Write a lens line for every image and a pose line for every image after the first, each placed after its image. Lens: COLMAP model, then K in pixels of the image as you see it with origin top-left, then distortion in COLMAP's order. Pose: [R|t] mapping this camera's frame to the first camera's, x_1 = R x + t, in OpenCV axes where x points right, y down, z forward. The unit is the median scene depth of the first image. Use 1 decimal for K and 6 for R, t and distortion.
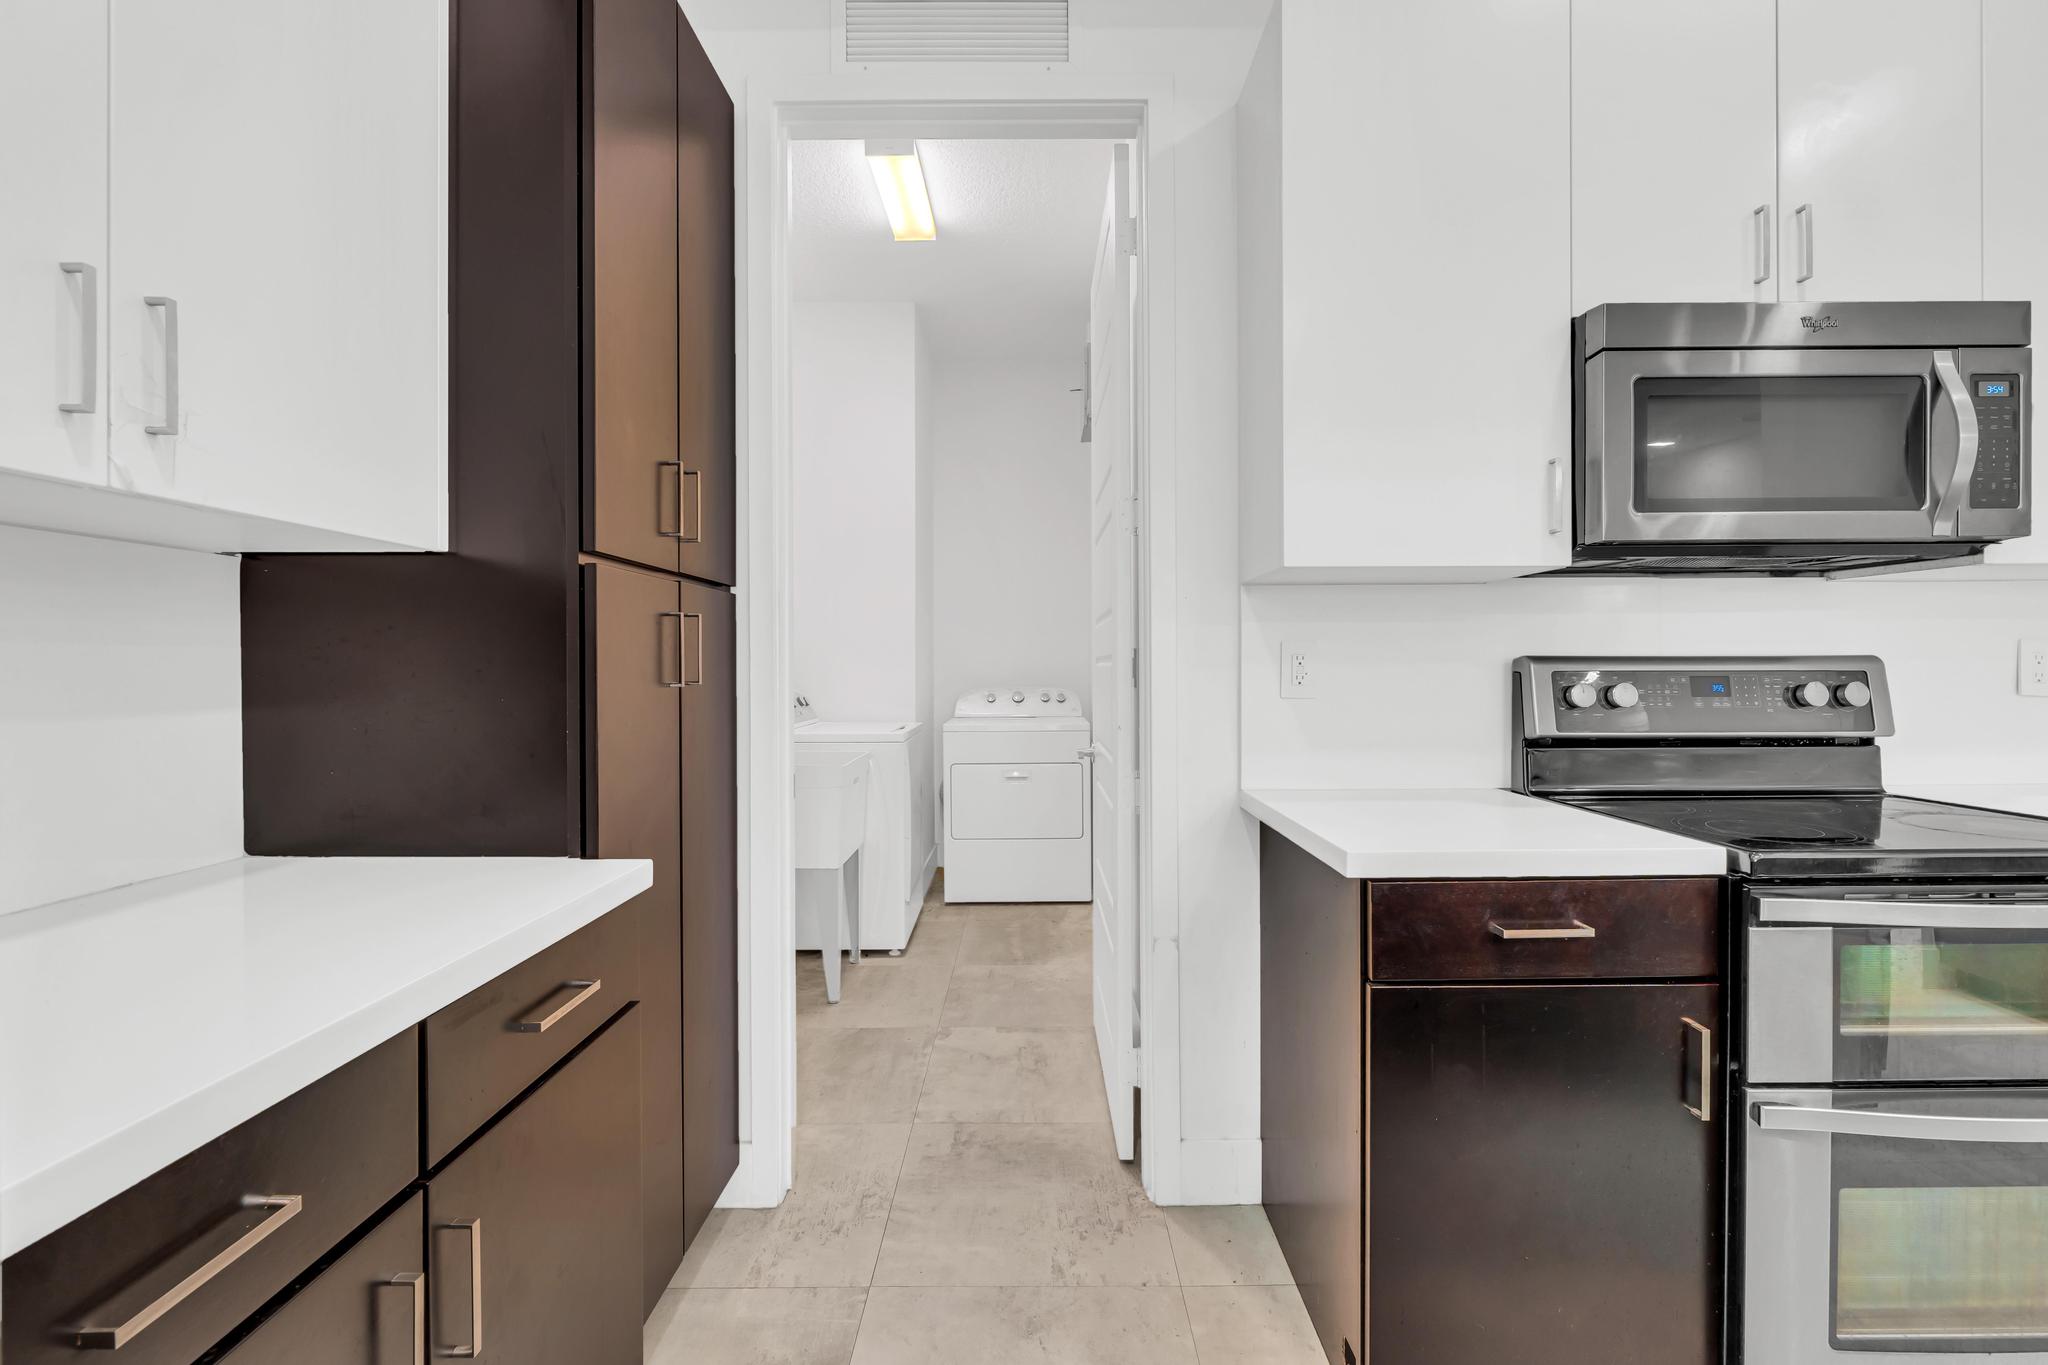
lens RADIAL K [[875.0, 0, 1038.1], [0, 875.0, 669.9], [0, 0, 1]] dist [-0.002734, -0.000801]
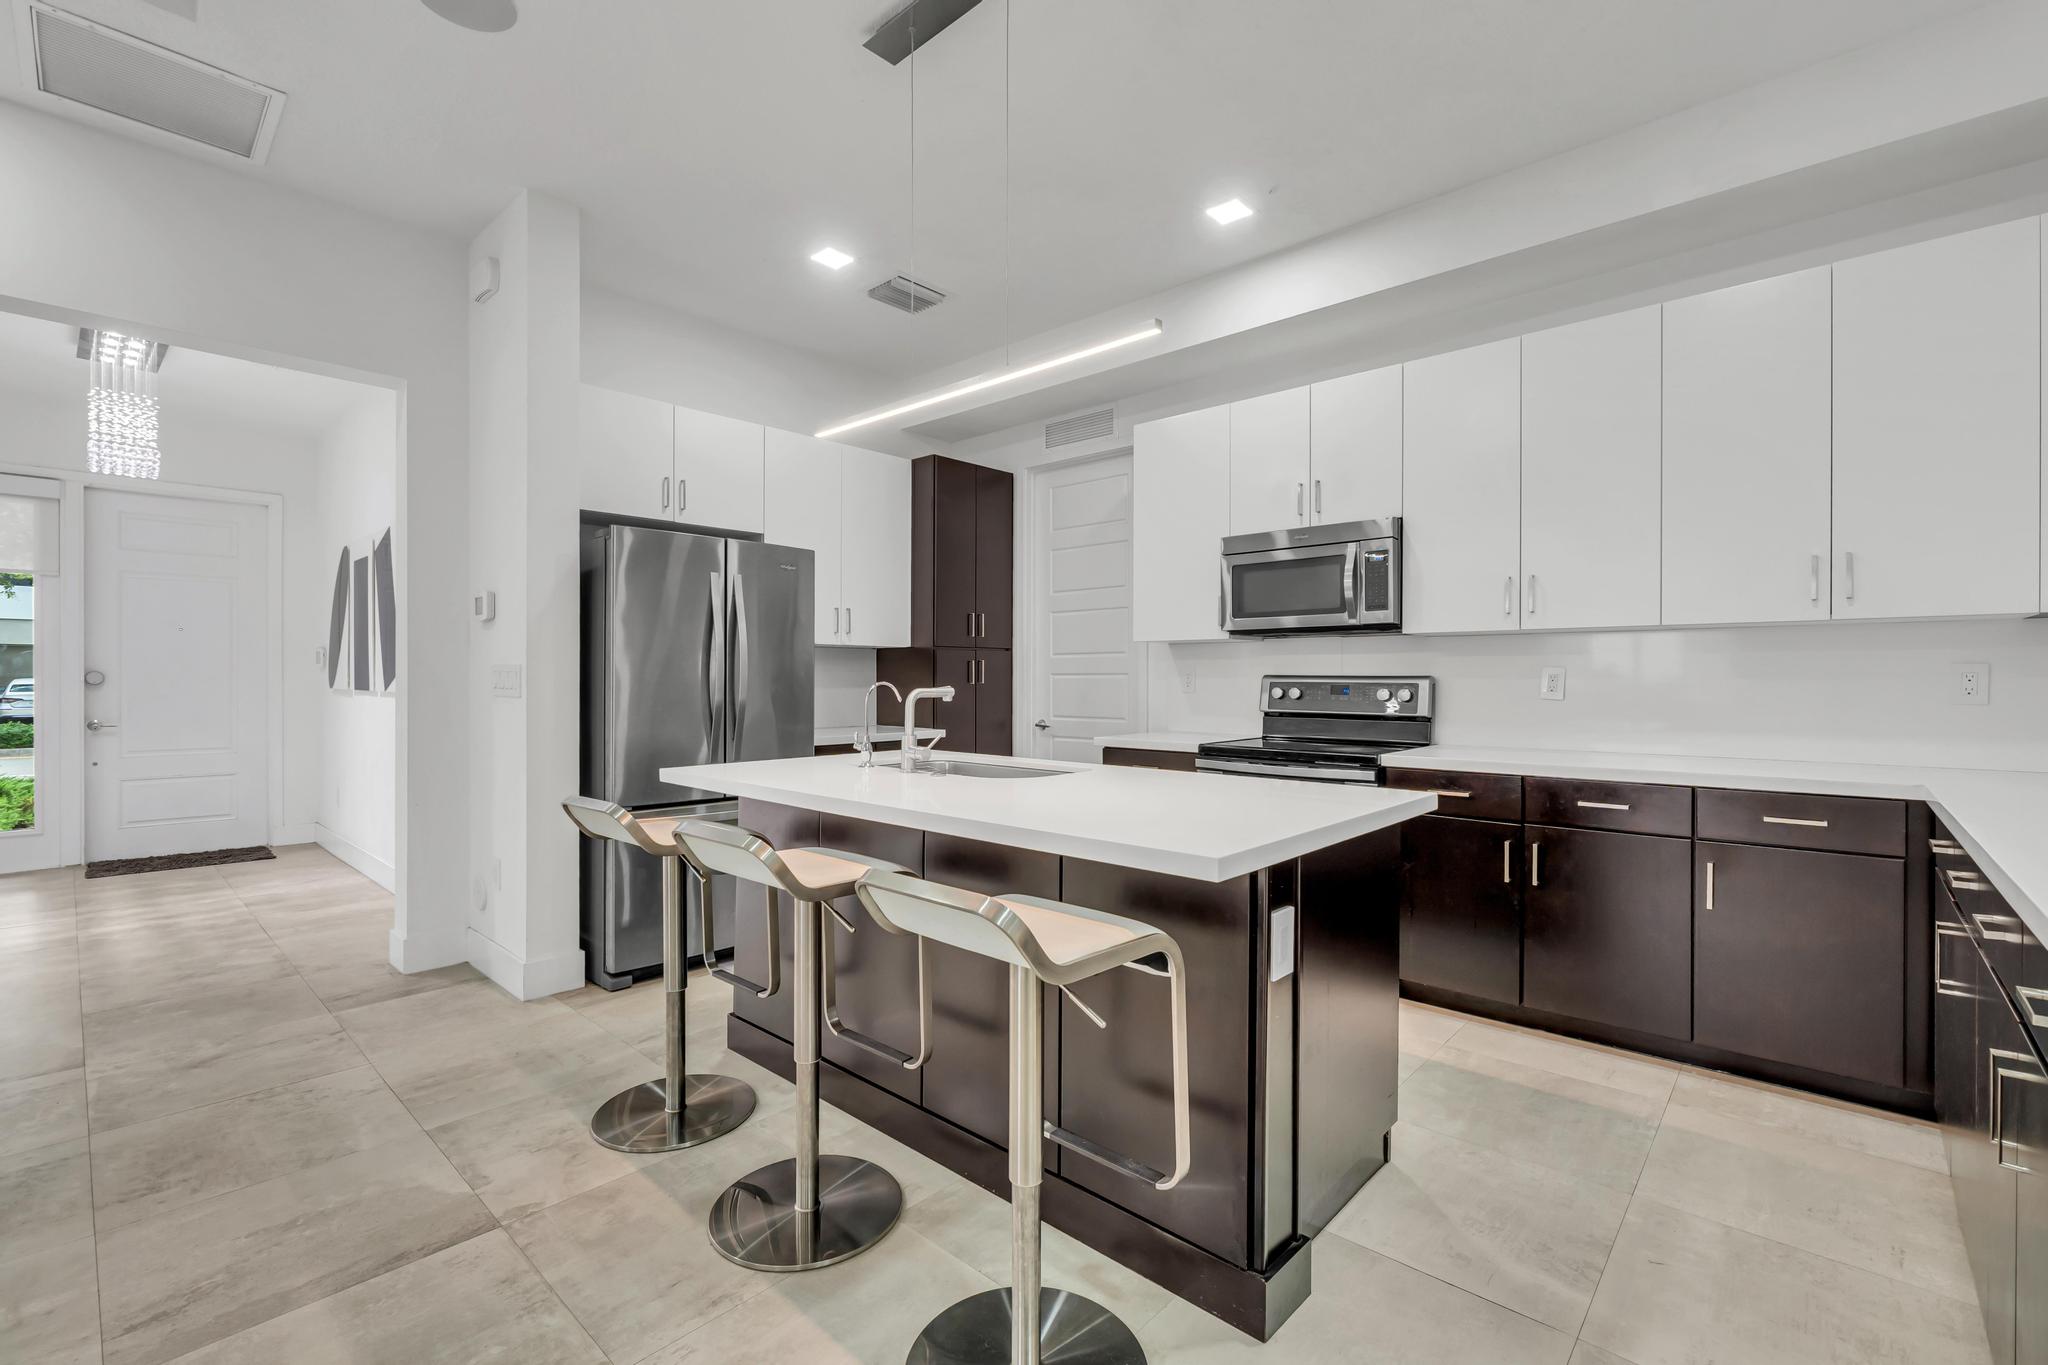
lens RADIAL K [[888.4, 0, 1027.5], [0, 888.4, 684.0], [0, 0, 1]] dist [-0.004779, -0.000565]
pose [[0.741819, 0.011749, -0.670497, 1.669000], [-0.009634, 0.999930, 0.006863, -0.002944], [0.670531, 0.001368, 0.741880, -1.104682]]
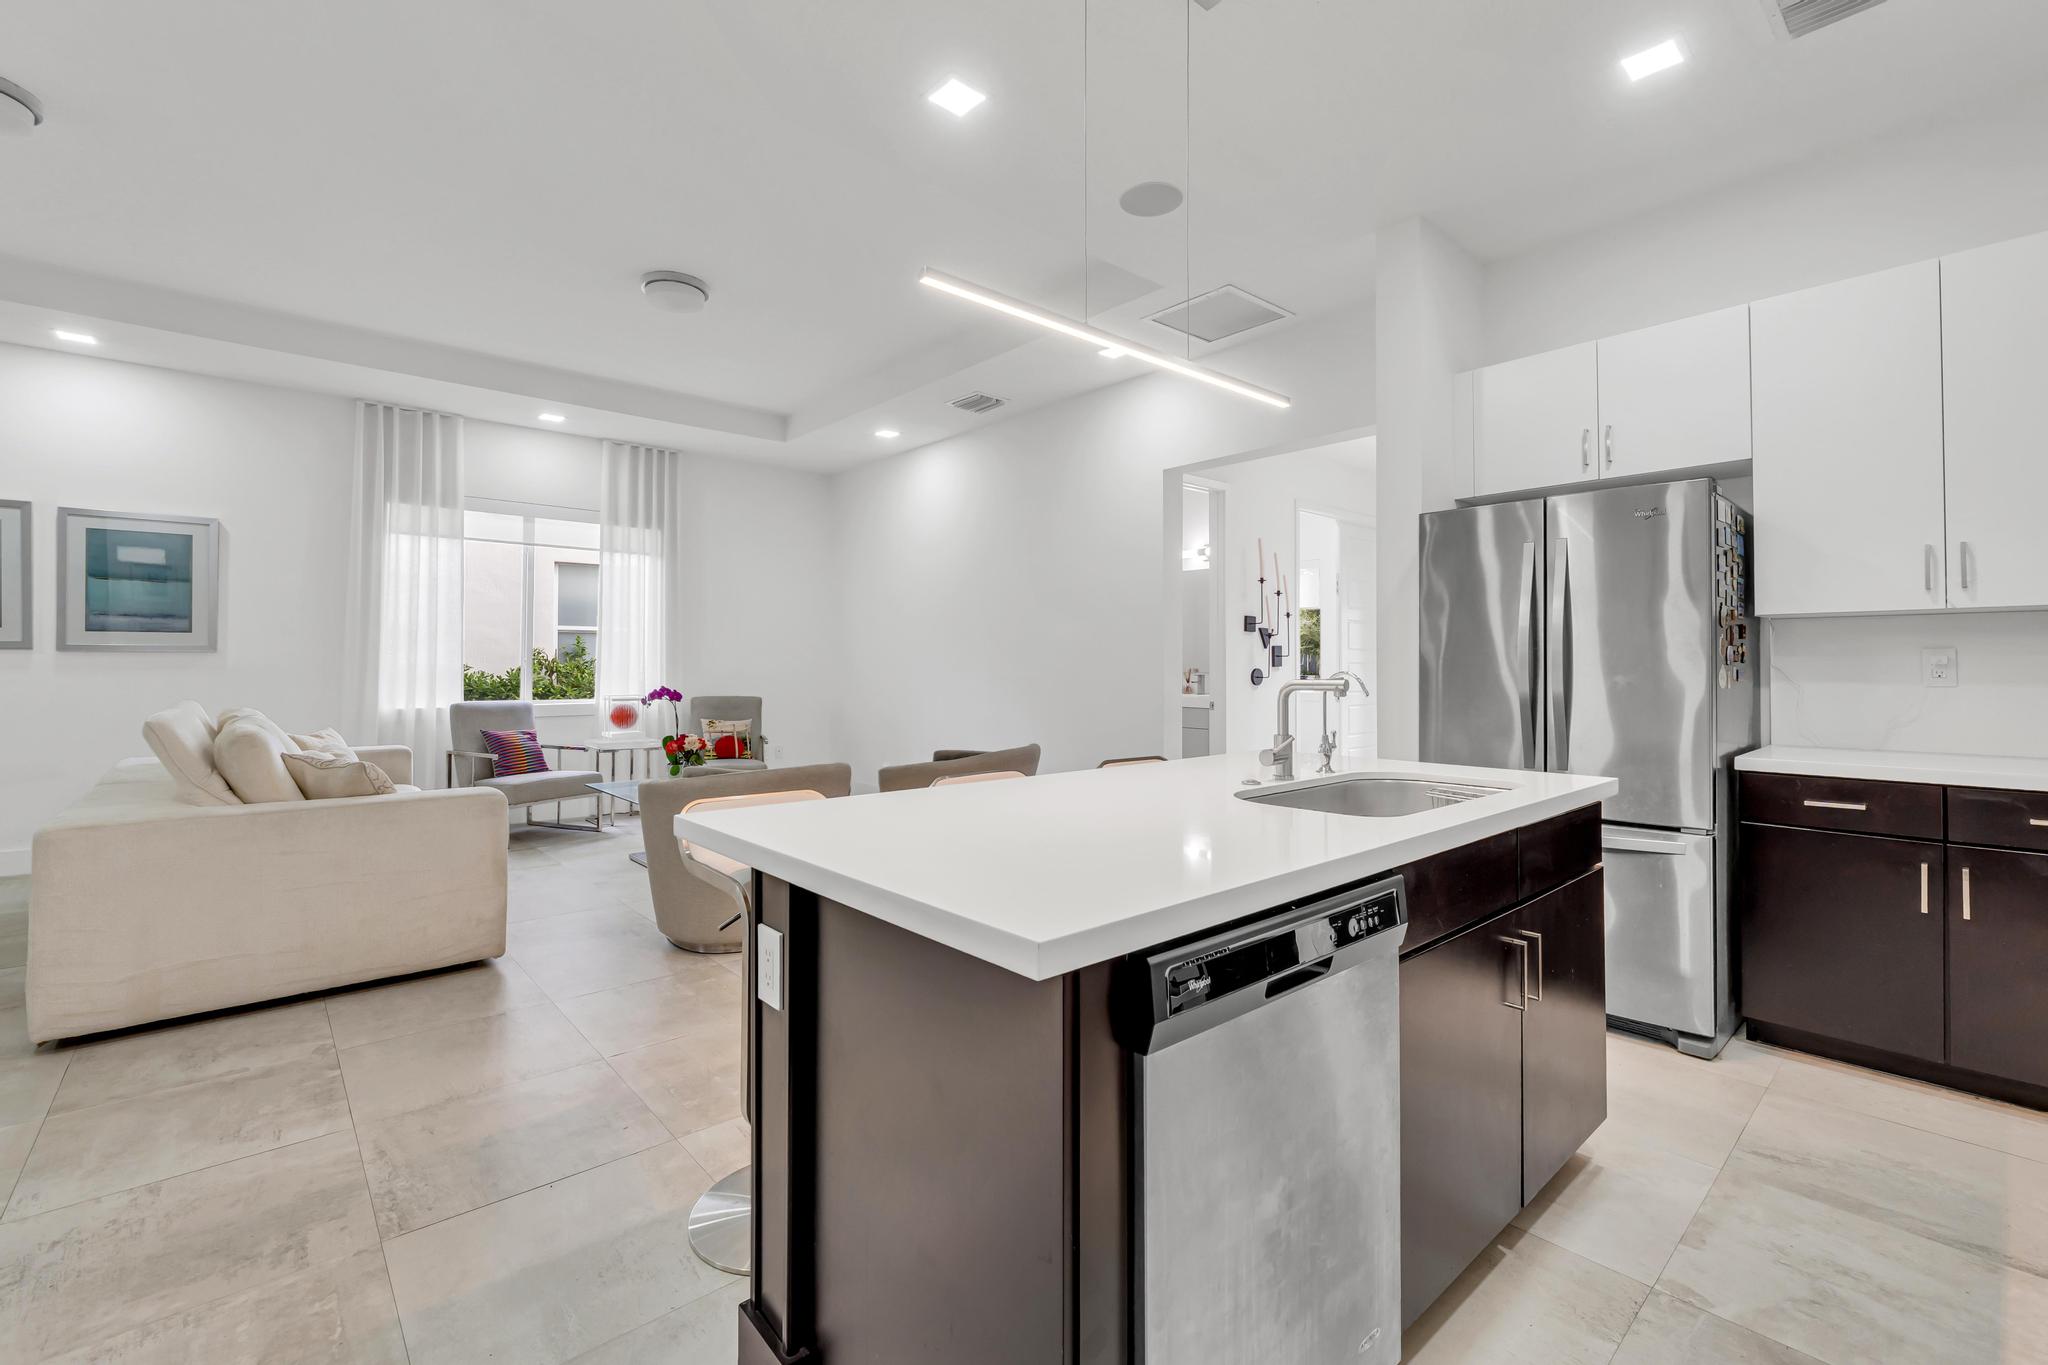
lens RADIAL K [[884.9, 0, 1034.2], [0, 884.9, 652.1], [0, 0, 1]] dist [-0.002149, -0.000596]
pose [[-0.744819, -0.004057, -0.667254, 1.621831], [0.002084, 0.999962, -0.008406, -0.013120], [0.667263, -0.007651, -0.744783, 0.534833]]
